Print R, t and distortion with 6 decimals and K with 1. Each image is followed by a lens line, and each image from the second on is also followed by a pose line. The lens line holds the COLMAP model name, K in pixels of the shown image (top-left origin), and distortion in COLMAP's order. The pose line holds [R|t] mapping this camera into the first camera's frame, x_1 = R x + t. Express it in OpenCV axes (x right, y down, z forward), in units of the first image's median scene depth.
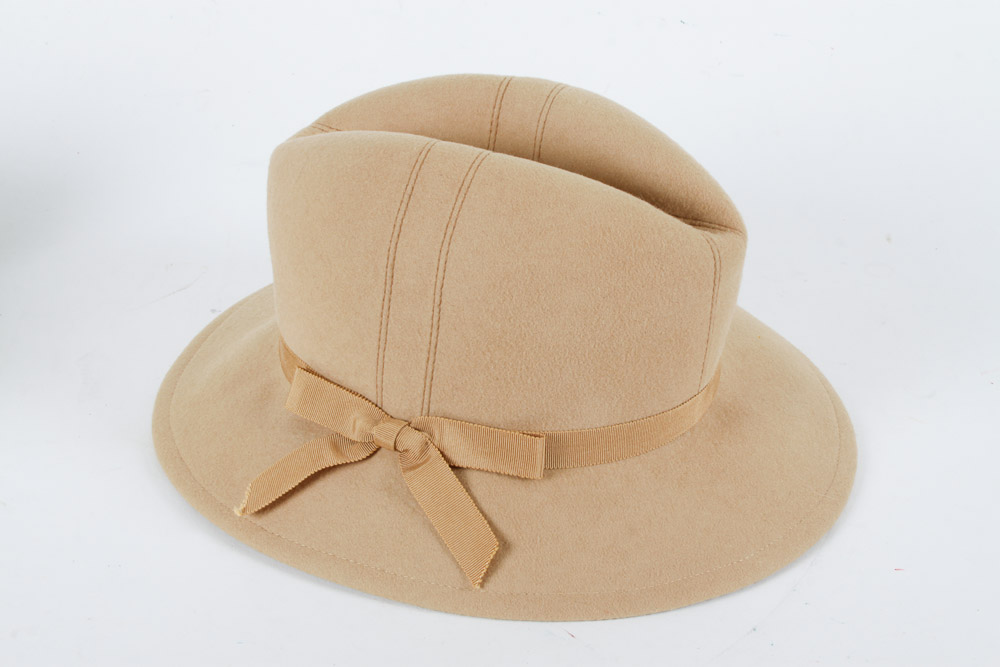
lens RADIAL K [[1941.2, 0, 497.3], [0, 1941.2, 333.9], [0, 0, 1]] dist [0.141175, 0.000000]
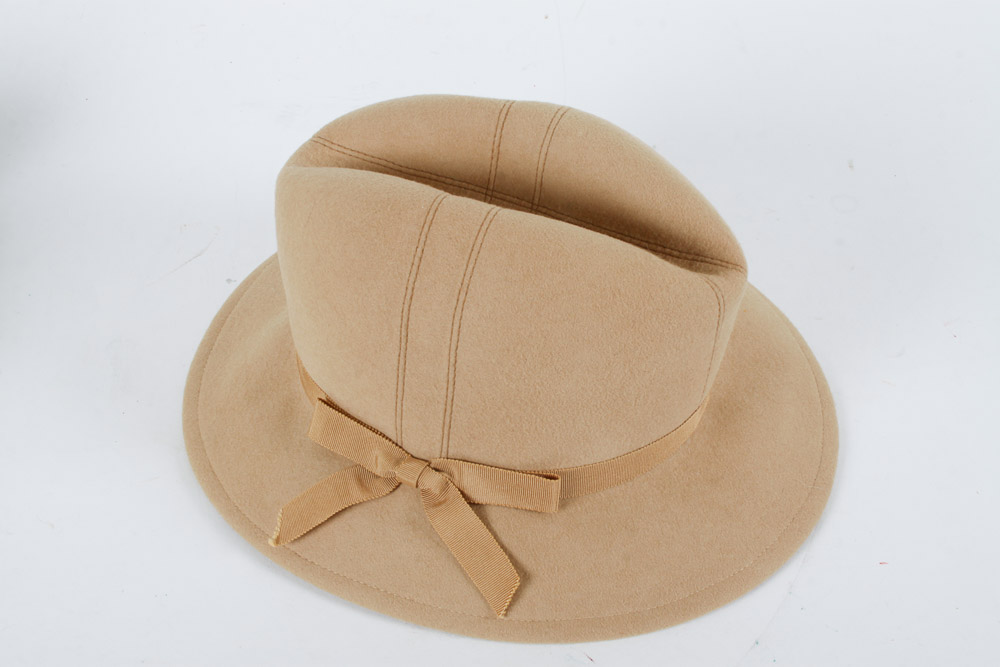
lens RADIAL K [[1504.2, 0, 503.5], [0, 1504.2, 333.0], [0, 0, 1]] dist [0.054297, 0.000000]
pose [[0.998536, -0.044027, 0.031420, -0.027474], [0.034518, 0.965927, 0.256503, -0.227920], [-0.041643, -0.255043, 0.966032, 0.226541]]
